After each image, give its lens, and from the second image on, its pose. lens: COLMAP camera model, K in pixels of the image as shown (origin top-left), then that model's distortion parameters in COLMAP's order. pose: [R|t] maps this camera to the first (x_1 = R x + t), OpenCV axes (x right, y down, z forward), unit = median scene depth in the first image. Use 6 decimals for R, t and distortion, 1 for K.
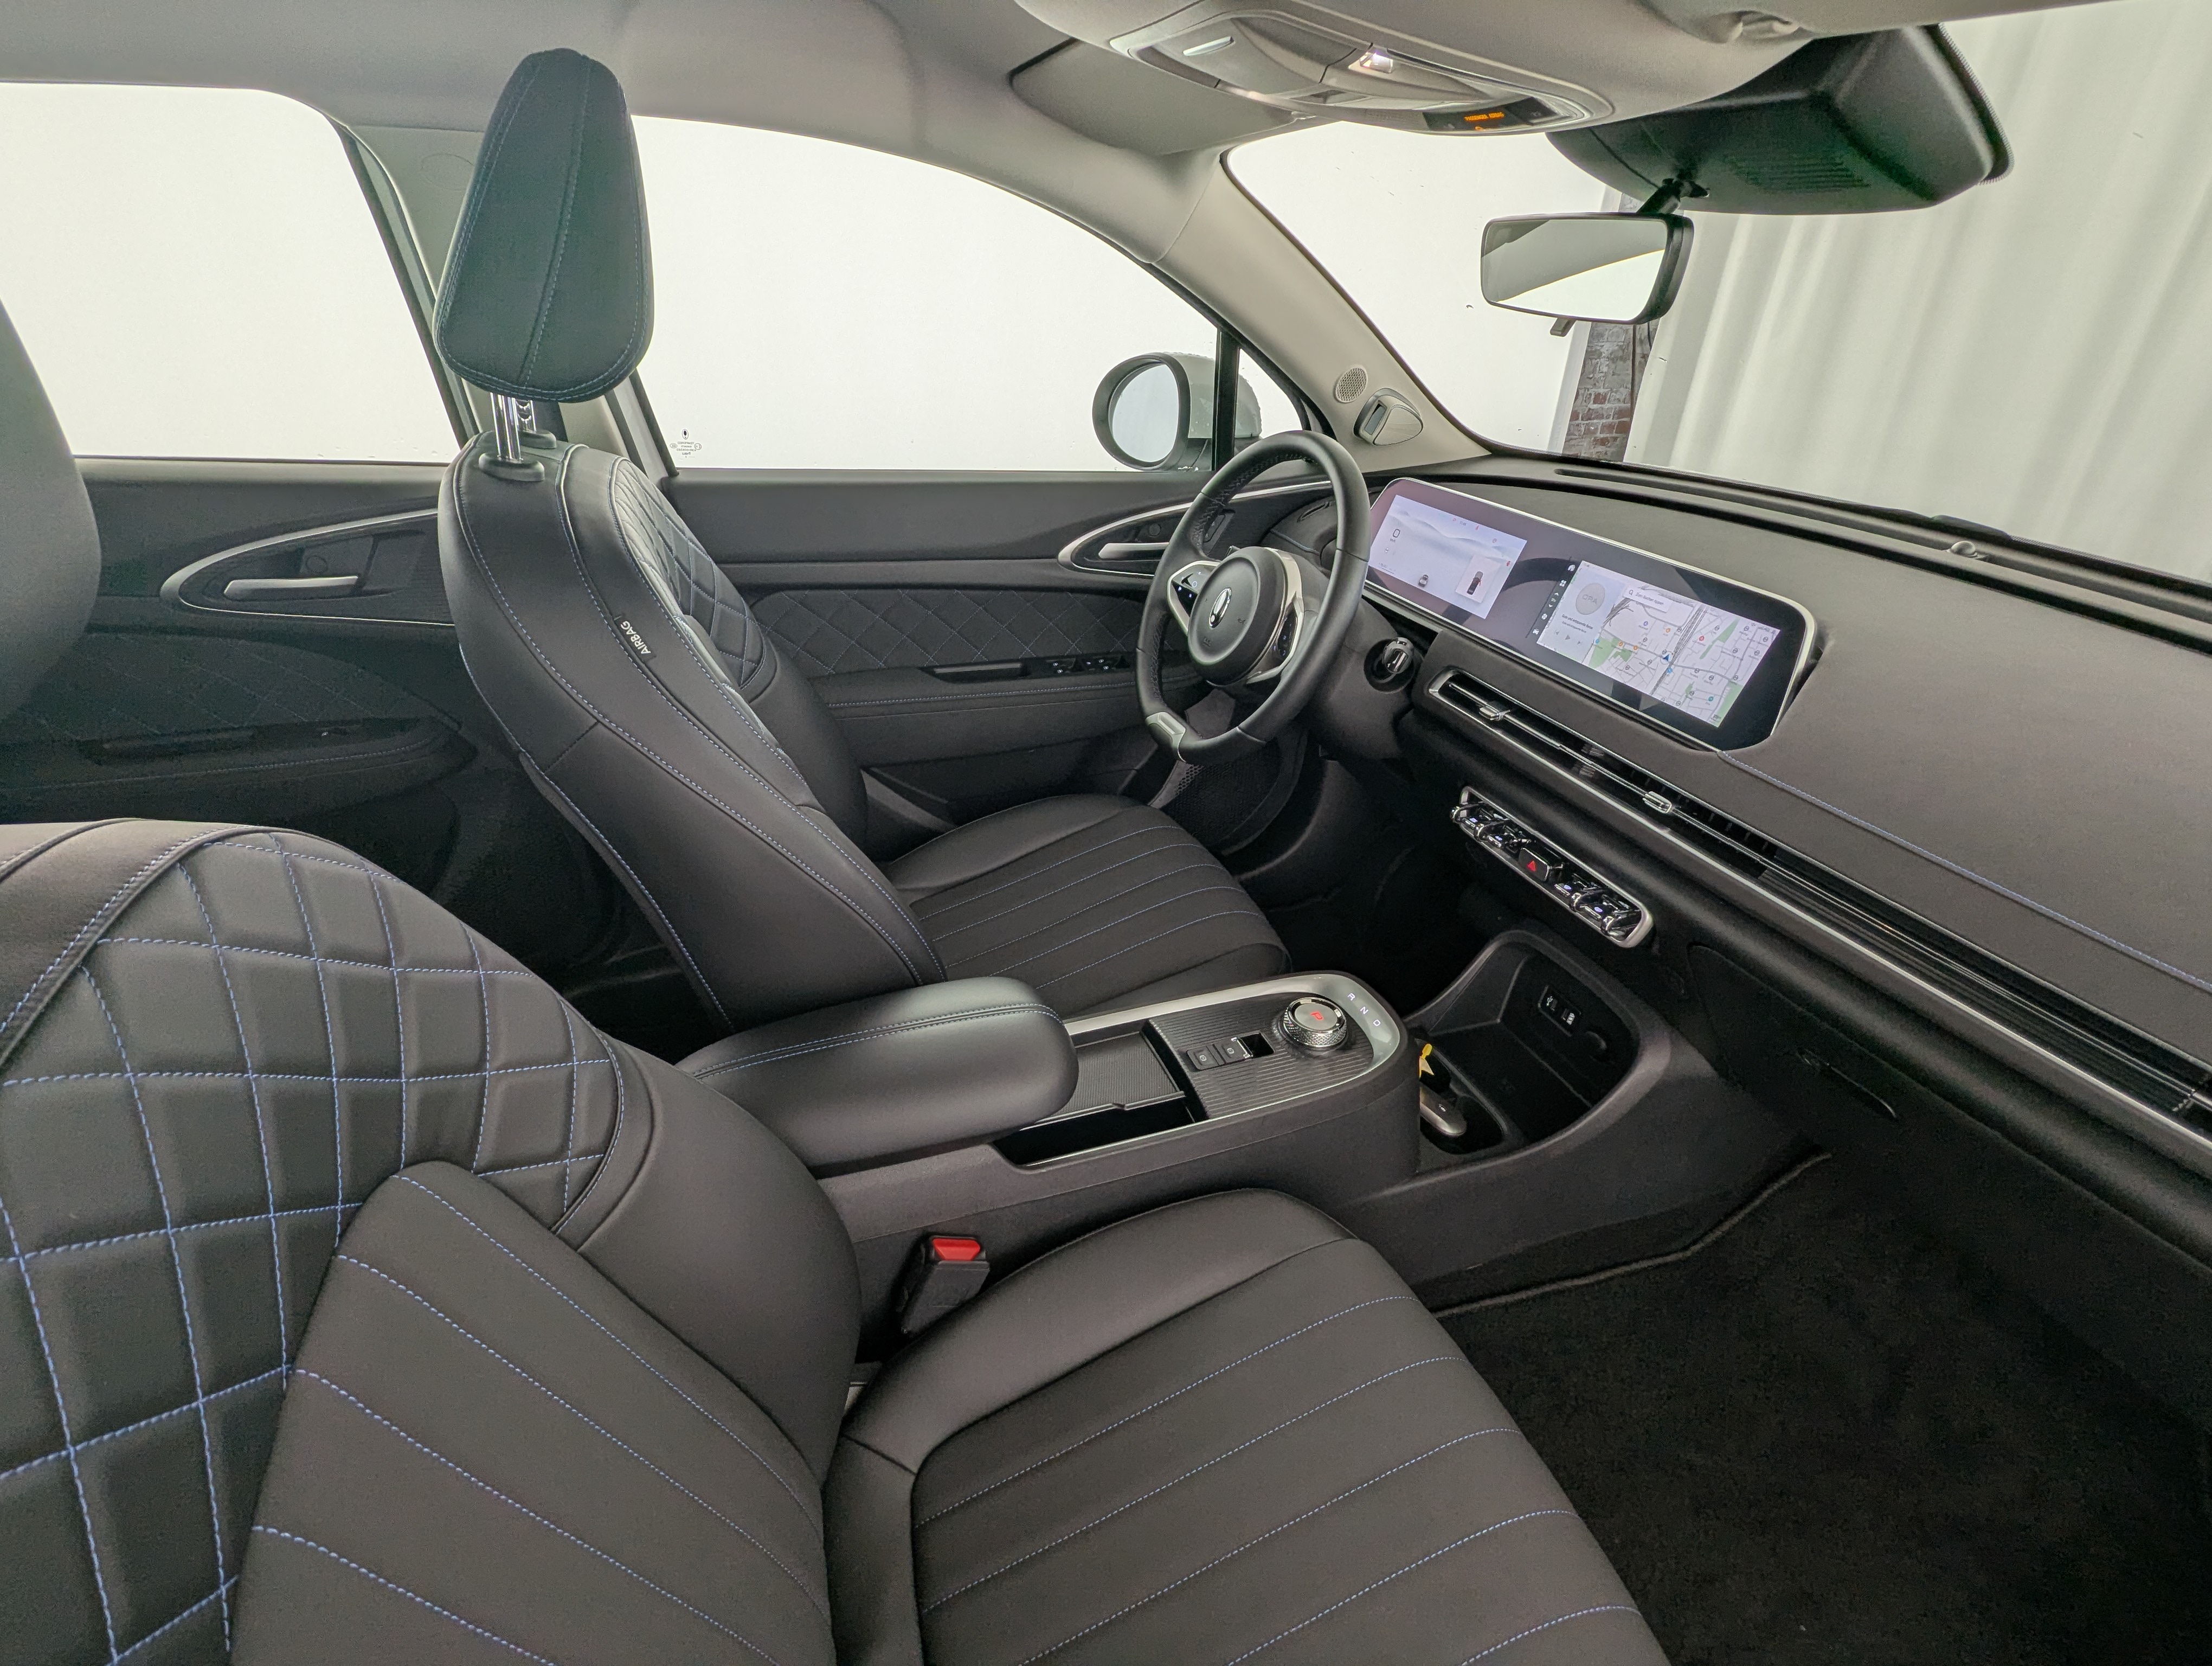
lens RADIAL K [[1090.3, 0, 1095.7], [0, 1090.3, 835.8], [0, 0, 1]] dist [0.015295, 0.000605]
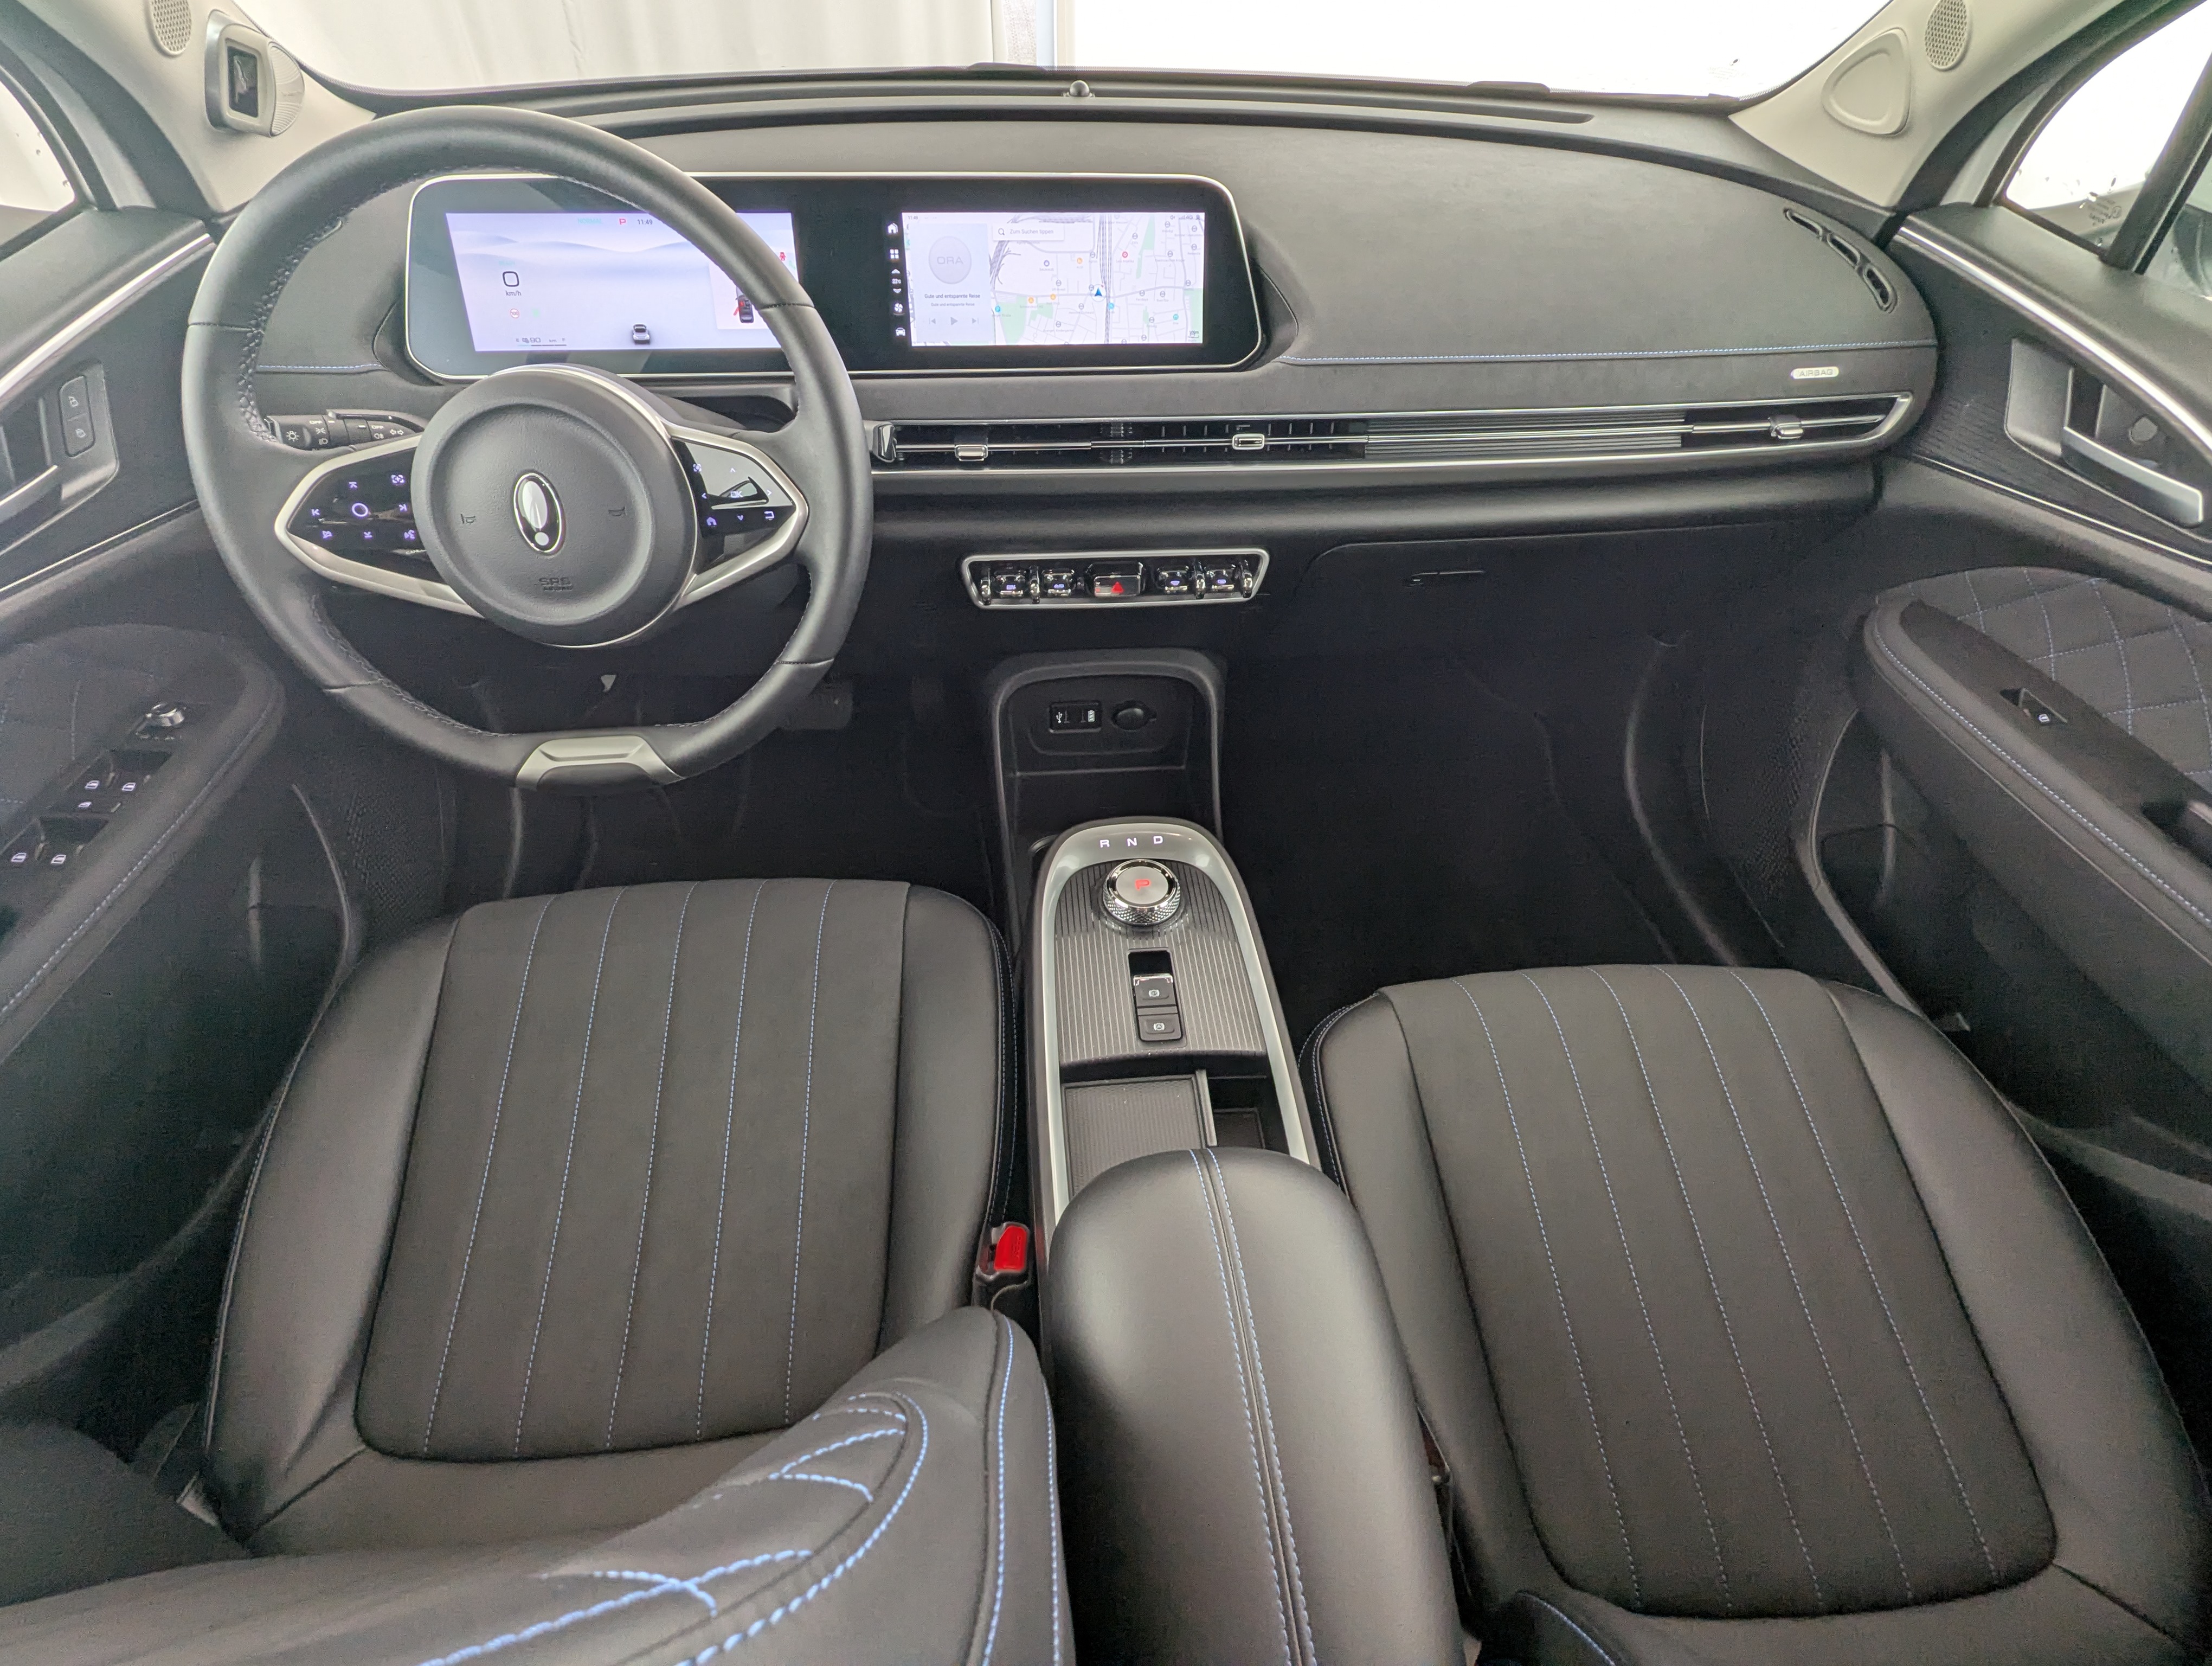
lens RADIAL K [[1090.3, 0, 1101.8], [0, 1090.3, 824.9], [0, 0, 1]] dist [0.015295, 0.000605]
pose [[0.250363, -0.672228, 0.696727, -0.345873], [0.454660, 0.716991, 0.528402, -0.315638], [-0.854753, 0.184482, 0.485143, 0.667545]]
